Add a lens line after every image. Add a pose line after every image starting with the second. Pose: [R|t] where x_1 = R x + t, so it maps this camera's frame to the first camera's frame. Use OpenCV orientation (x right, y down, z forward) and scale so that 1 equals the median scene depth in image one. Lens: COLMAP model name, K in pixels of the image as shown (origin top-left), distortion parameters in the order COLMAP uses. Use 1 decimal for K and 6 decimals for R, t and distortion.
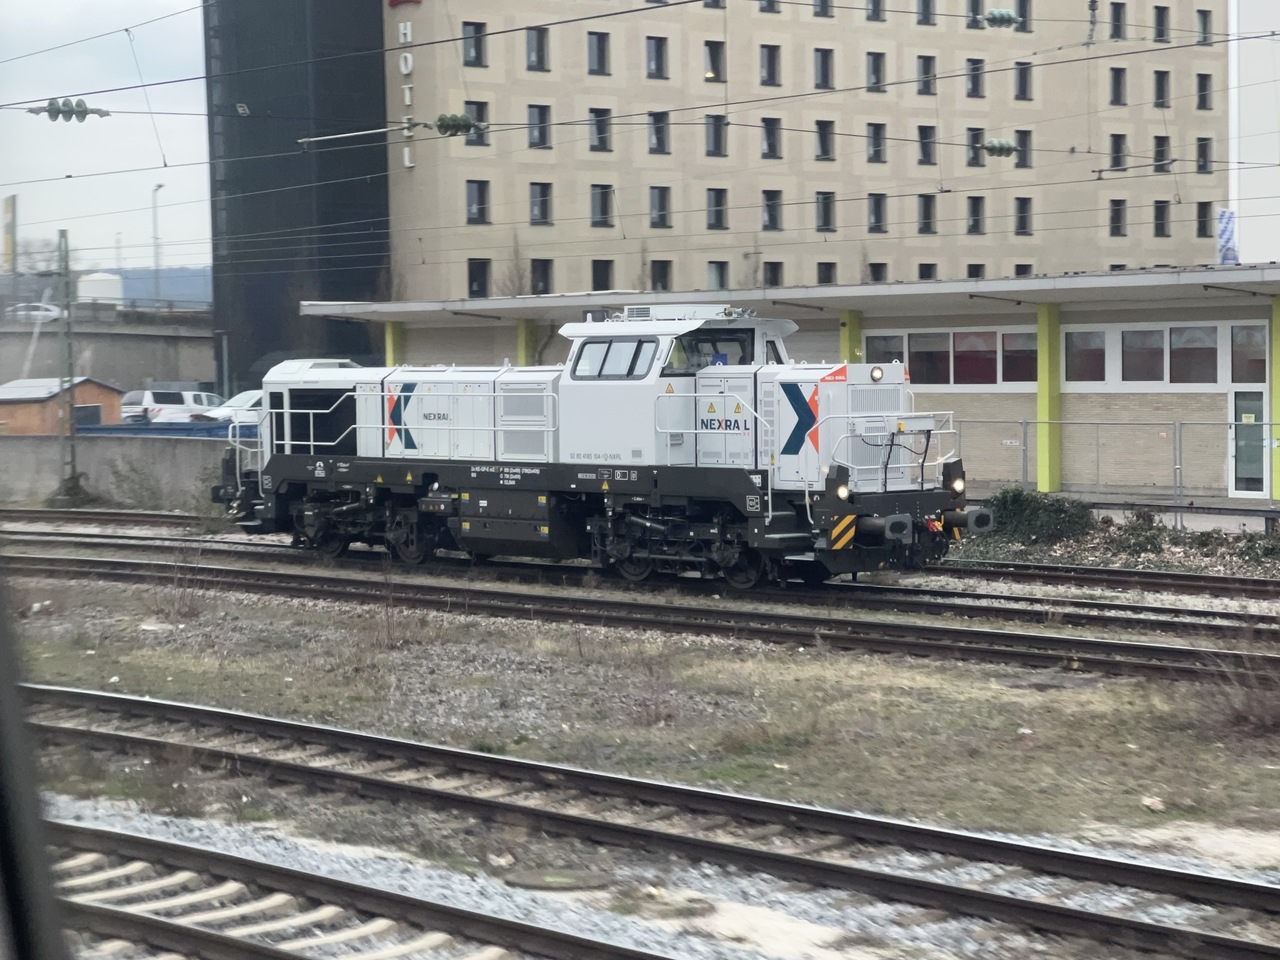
lens RADIAL K [[2876.9, 0, 609.3], [0, 2876.9, 534.7], [0, 0, 1]] dist [0.223094, 0.000000]
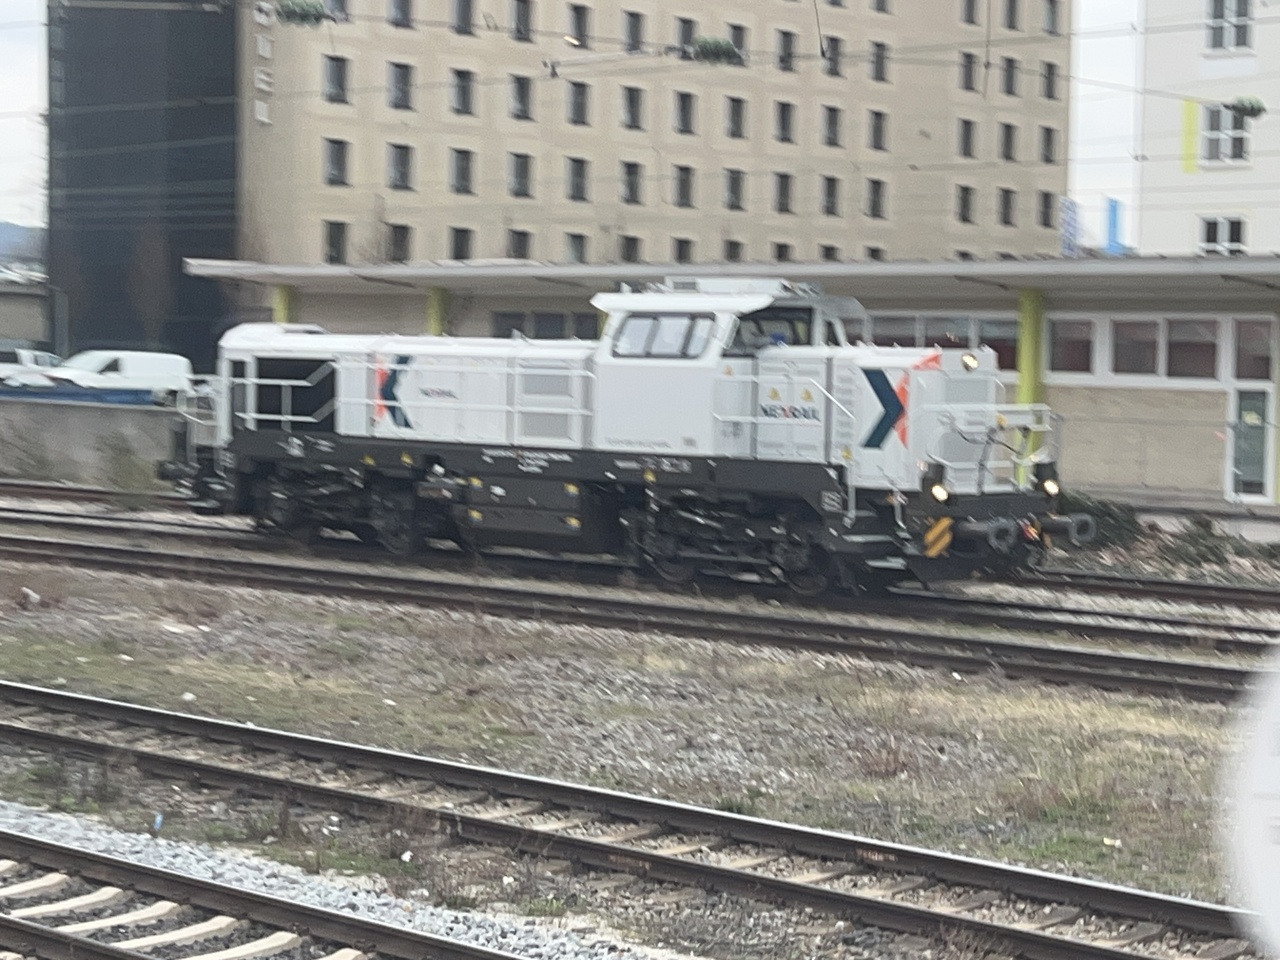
lens RADIAL K [[2845.3, 0, 625.3], [0, 2845.3, 478.7], [0, 0, 1]] dist [0.218826, 0.000000]
pose [[0.994728, 0.026302, 0.099117, -0.088471], [-0.025389, 0.999623, -0.010463, -0.006198], [-0.099355, 0.007891, 0.995021, 0.105070]]
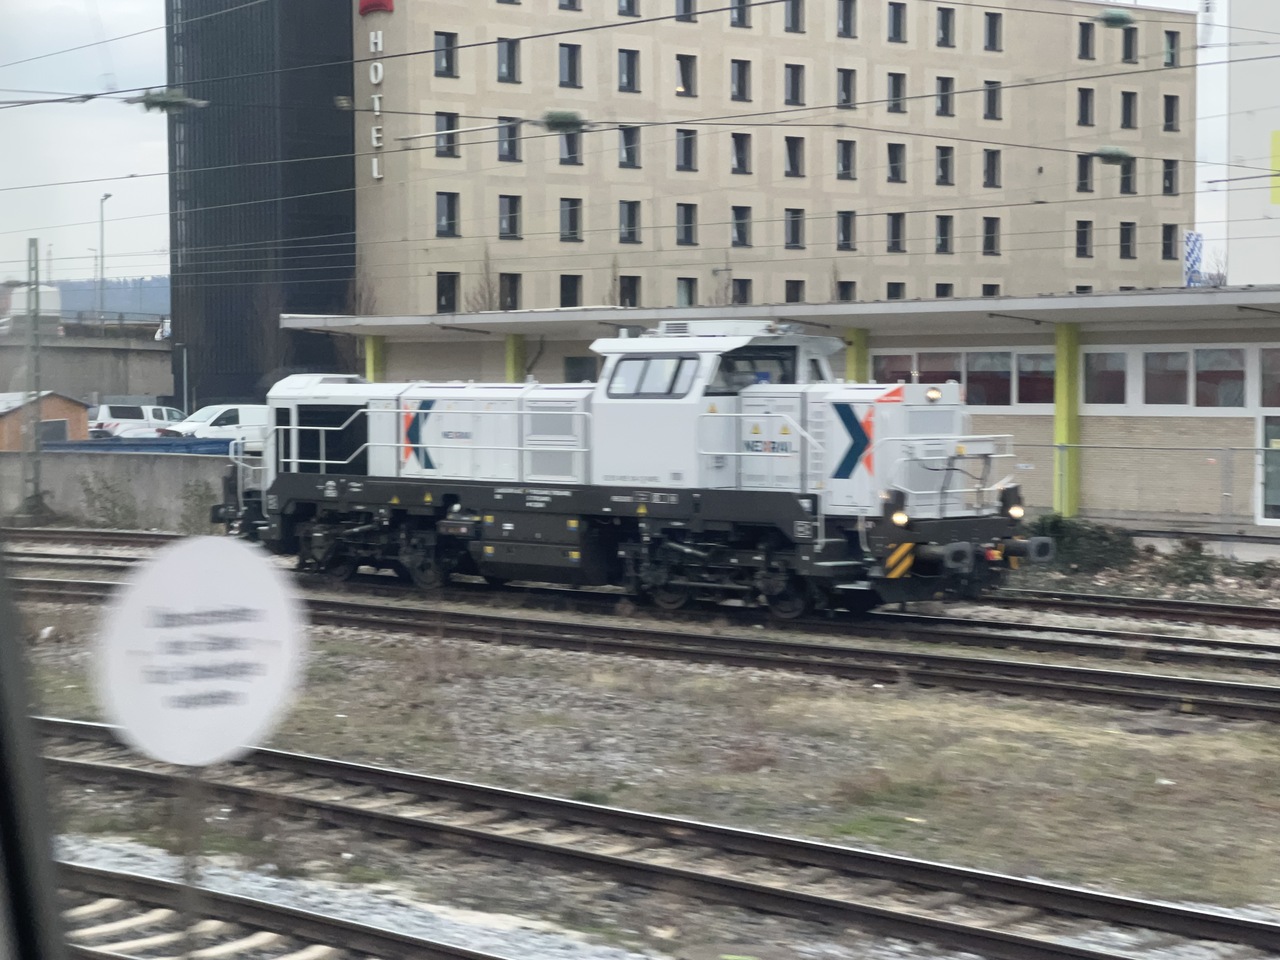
lens RADIAL K [[2876.9, 0, 614.5], [0, 2876.9, 509.7], [0, 0, 1]] dist [0.223094, 0.000000]
pose [[0.999534, 0.007811, 0.029506, -0.035188], [-0.007384, 0.999867, -0.014536, -0.002628], [-0.029615, 0.014311, 0.999459, 0.042036]]
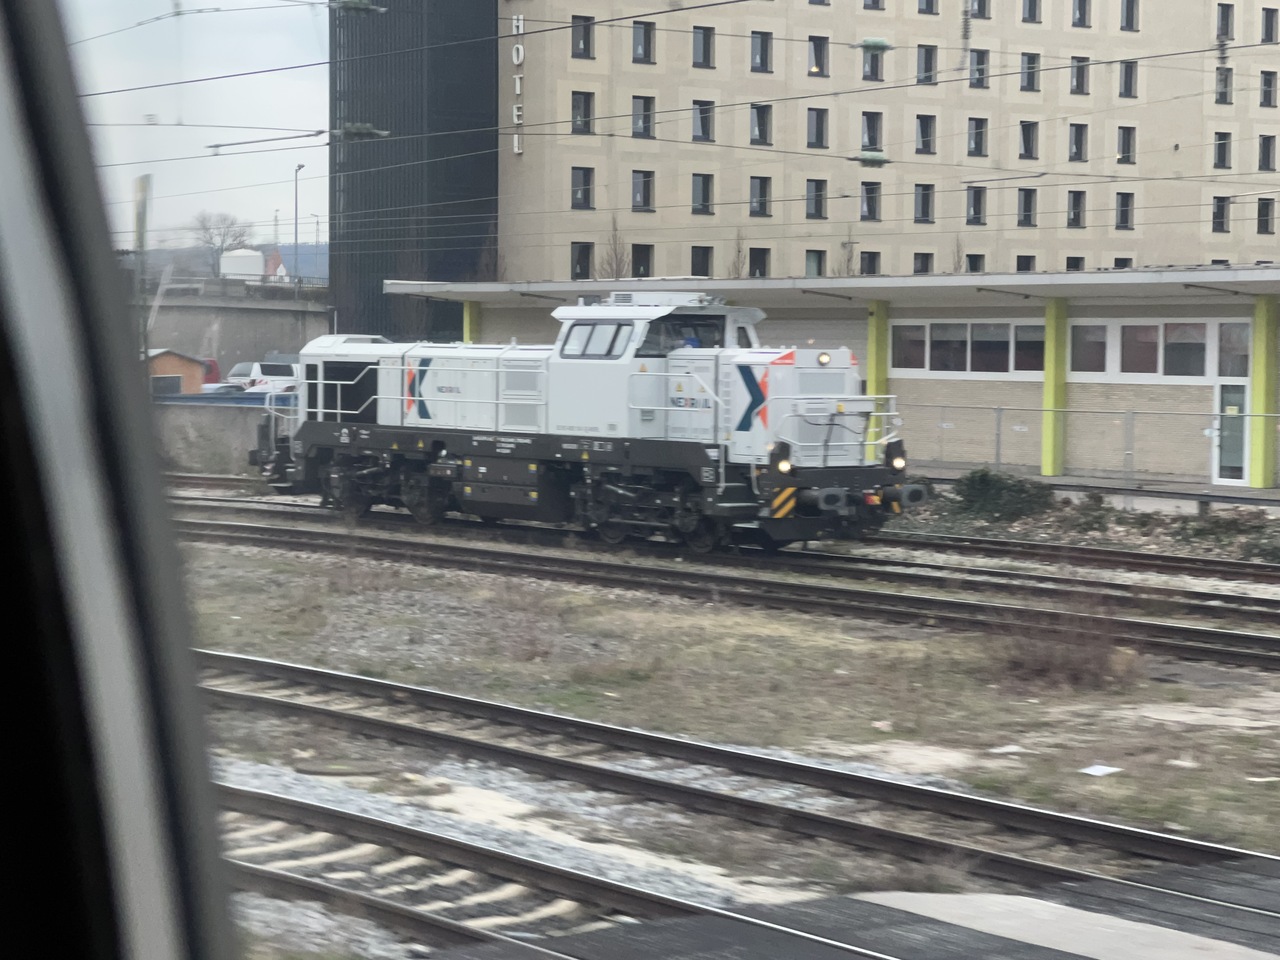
lens RADIAL K [[2876.9, 0, 625.3], [0, 2876.9, 519.4], [0, 0, 1]] dist [0.223094, 0.000000]
pose [[0.998004, 0.026330, -0.057394, 0.070752], [-0.026257, 0.999653, 0.002021, 0.004173], [0.057427, -0.000510, 0.998350, -0.085783]]
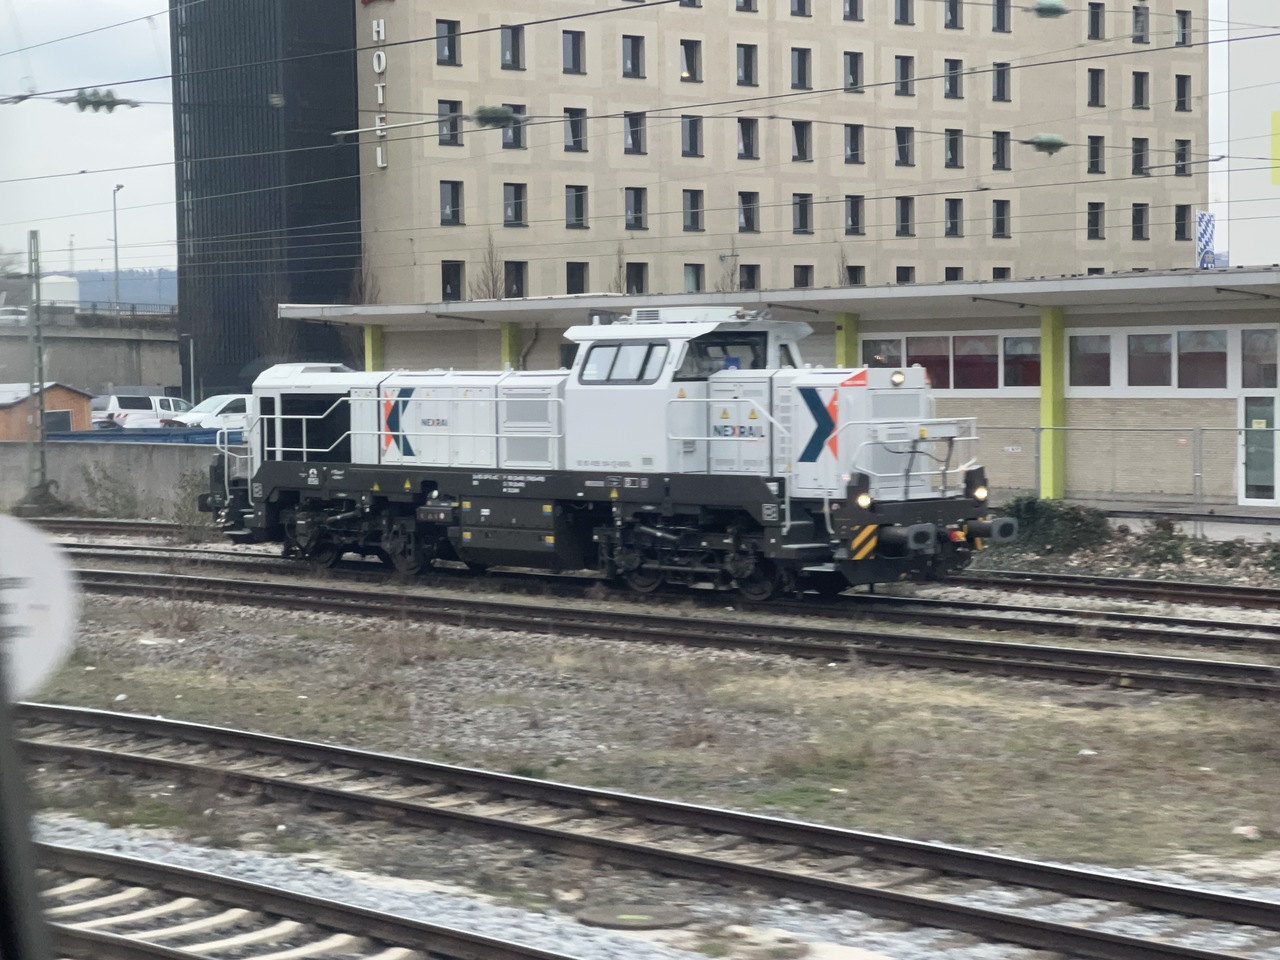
lens RADIAL K [[2906.1, 0, 605.4], [0, 2906.1, 524.3], [0, 0, 1]] dist [0.190563, 0.000000]
pose [[0.999887, -0.000515, 0.015029, -0.017293], [0.000597, 0.999985, -0.005458, -0.001363], [-0.015026, 0.005466, 0.999872, 0.020751]]
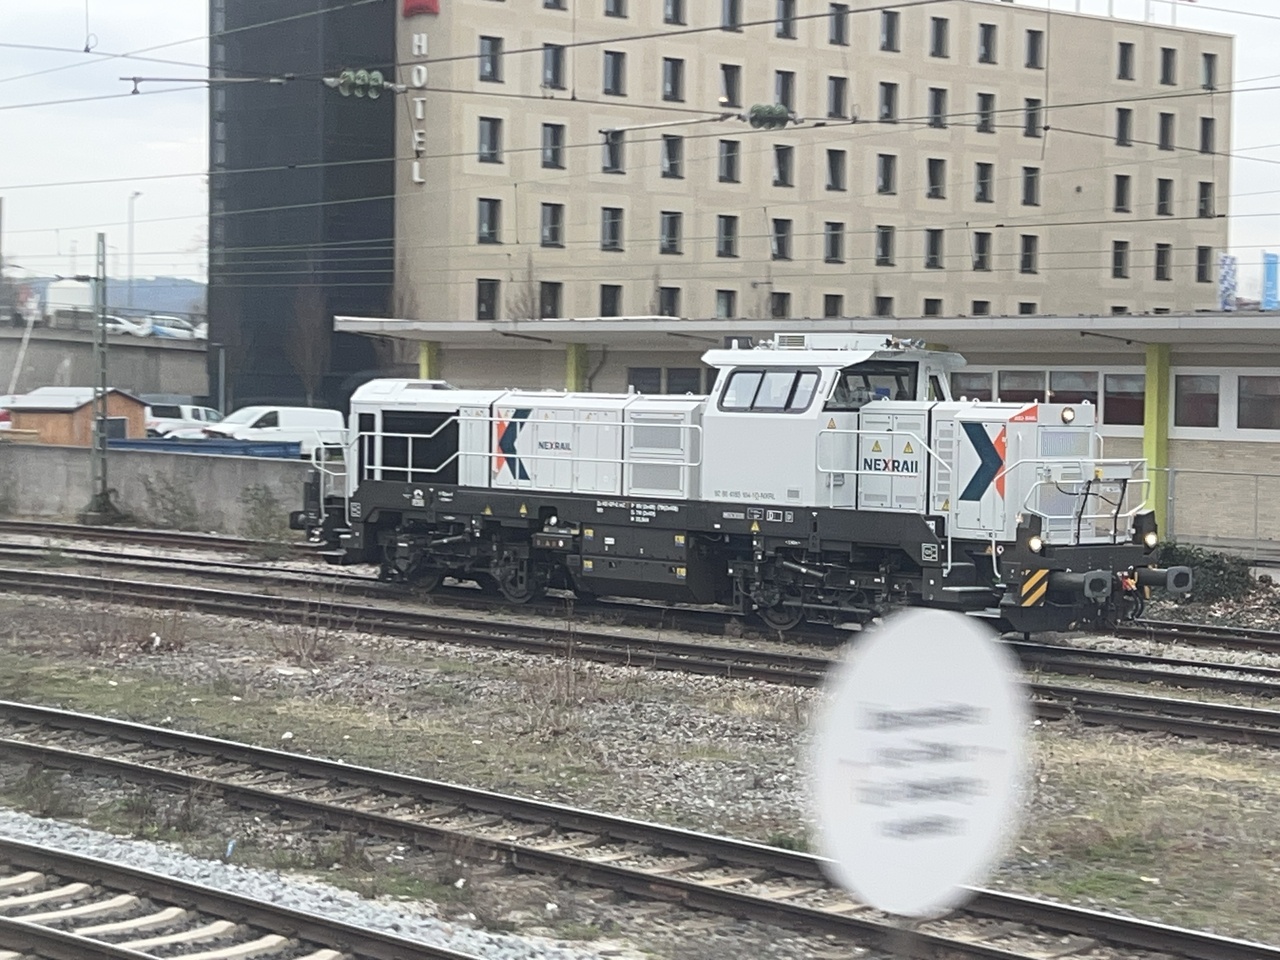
lens RADIAL K [[2845.3, 0, 620.9], [0, 2845.3, 490.9], [0, 0, 1]] dist [0.218826, 0.000000]
pose [[0.998874, 0.030482, 0.036349, -0.070629], [-0.029623, 0.999274, -0.023945, -0.005064], [-0.037052, 0.022841, 0.999052, 0.084023]]
